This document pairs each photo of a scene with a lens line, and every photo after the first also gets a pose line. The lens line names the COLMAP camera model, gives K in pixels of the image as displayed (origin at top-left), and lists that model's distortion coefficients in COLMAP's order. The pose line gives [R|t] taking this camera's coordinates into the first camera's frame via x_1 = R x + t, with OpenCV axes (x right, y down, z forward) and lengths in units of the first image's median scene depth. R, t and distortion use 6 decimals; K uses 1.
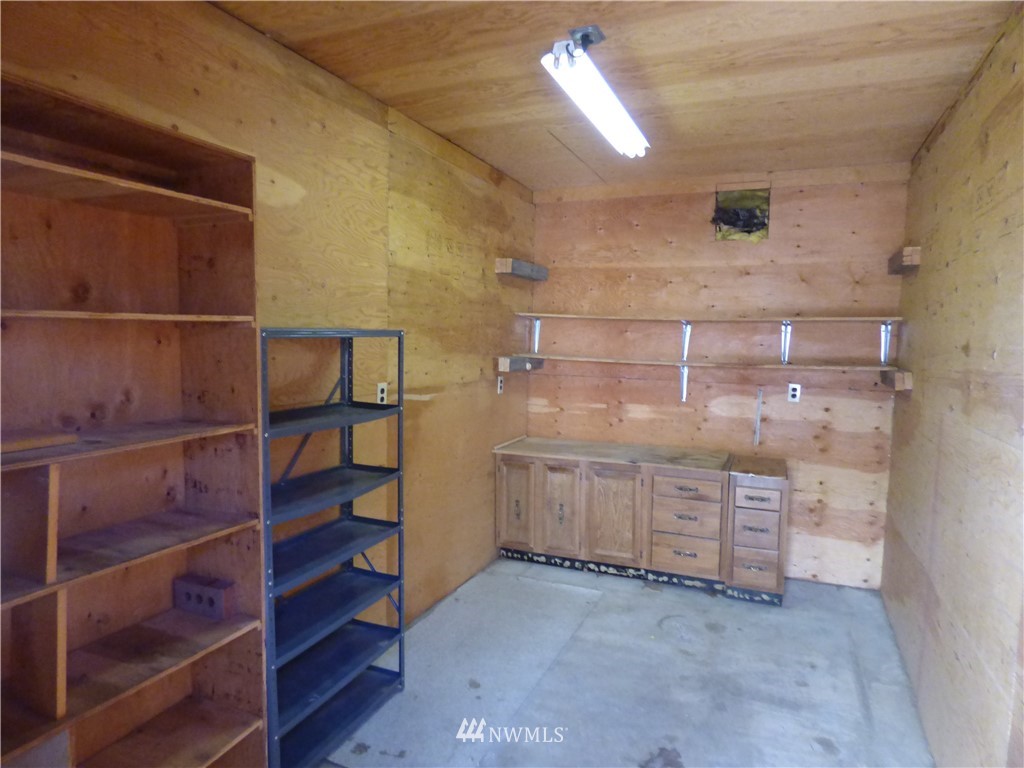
lens RADIAL K [[621.8, 0, 515.8], [0, 621.8, 385.5], [0, 0, 1]] dist [-0.005396, -0.011591]
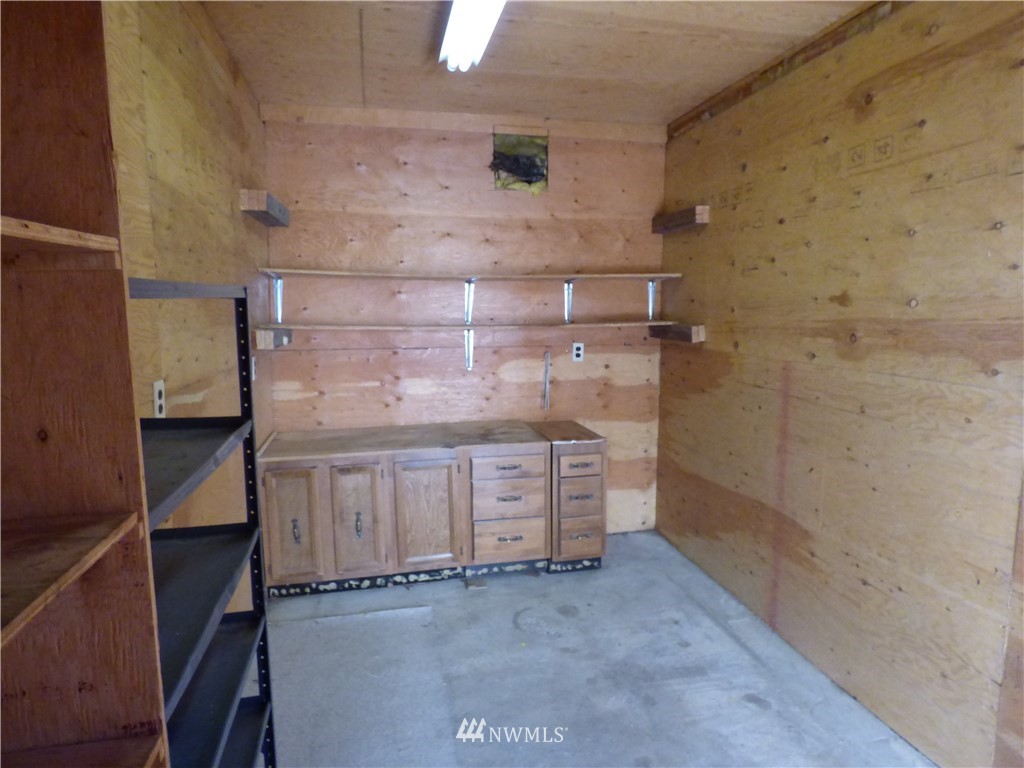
lens RADIAL K [[621.8, 0, 509.3], [0, 621.8, 383.5], [0, 0, 1]] dist [-0.005396, -0.011591]
pose [[0.816749, -0.094955, 0.569126, -0.210365], [0.066588, 0.995287, 0.070499, -0.015639], [-0.573138, -0.019683, 0.819223, 0.256003]]
